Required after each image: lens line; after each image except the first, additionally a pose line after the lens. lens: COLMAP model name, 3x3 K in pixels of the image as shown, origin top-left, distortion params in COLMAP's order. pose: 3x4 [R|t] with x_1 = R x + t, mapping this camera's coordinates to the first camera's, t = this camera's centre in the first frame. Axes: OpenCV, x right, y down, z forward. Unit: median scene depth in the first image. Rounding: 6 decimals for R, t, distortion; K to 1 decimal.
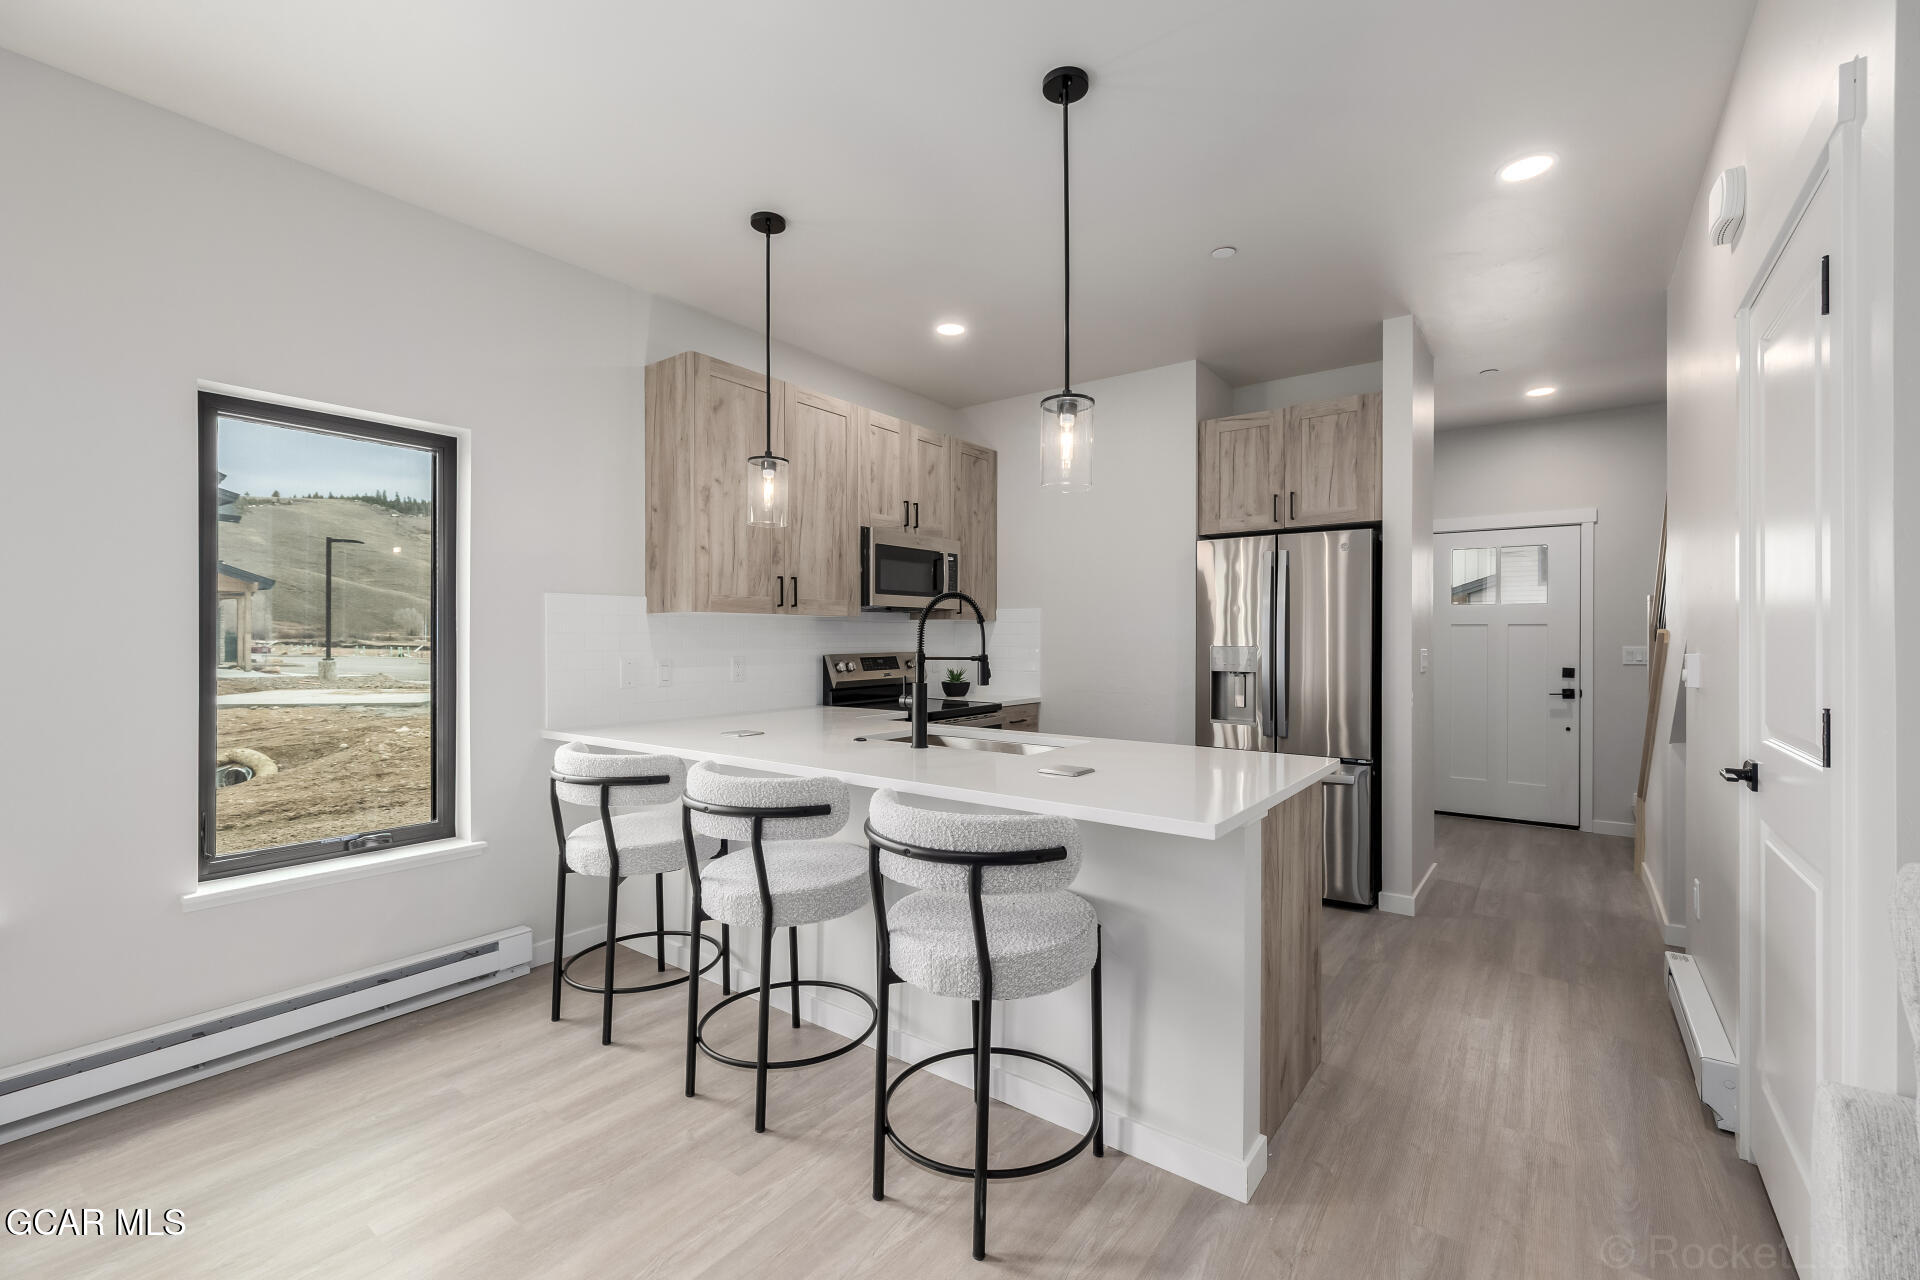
lens RADIAL K [[810.9, 0, 960.6], [0, 810.9, 635.2], [0, 0, 1]] dist [0.000265, 0.000747]
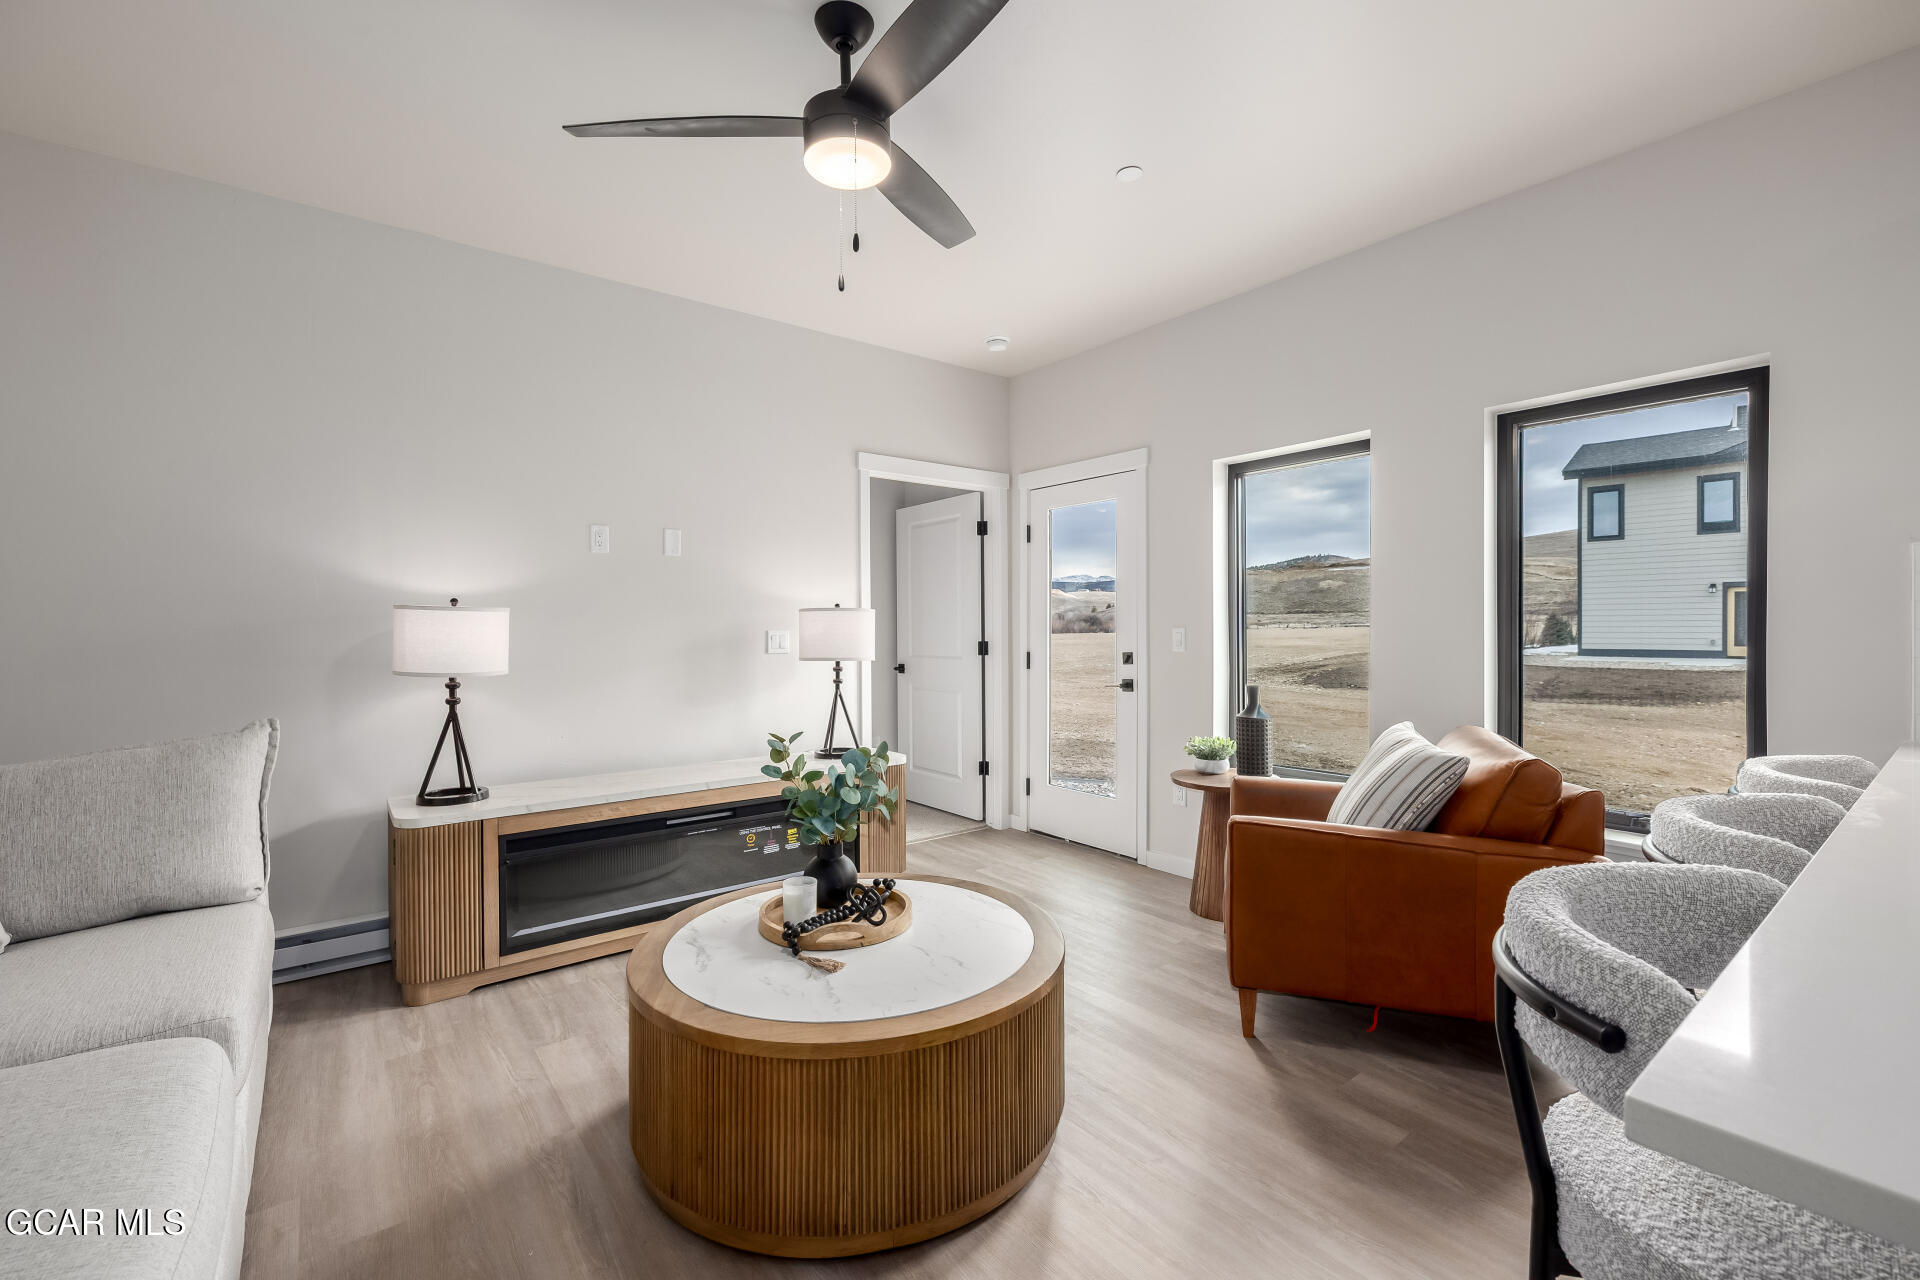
lens RADIAL K [[810.9, 0, 957.9], [0, 810.9, 631.4], [0, 0, 1]] dist [0.000265, 0.000747]
pose [[-0.265293, 0.006685, -0.964145, 0.301609], [0.008251, 0.999955, 0.004663, 0.010691], [0.964133, -0.006718, -0.265336, 0.337732]]
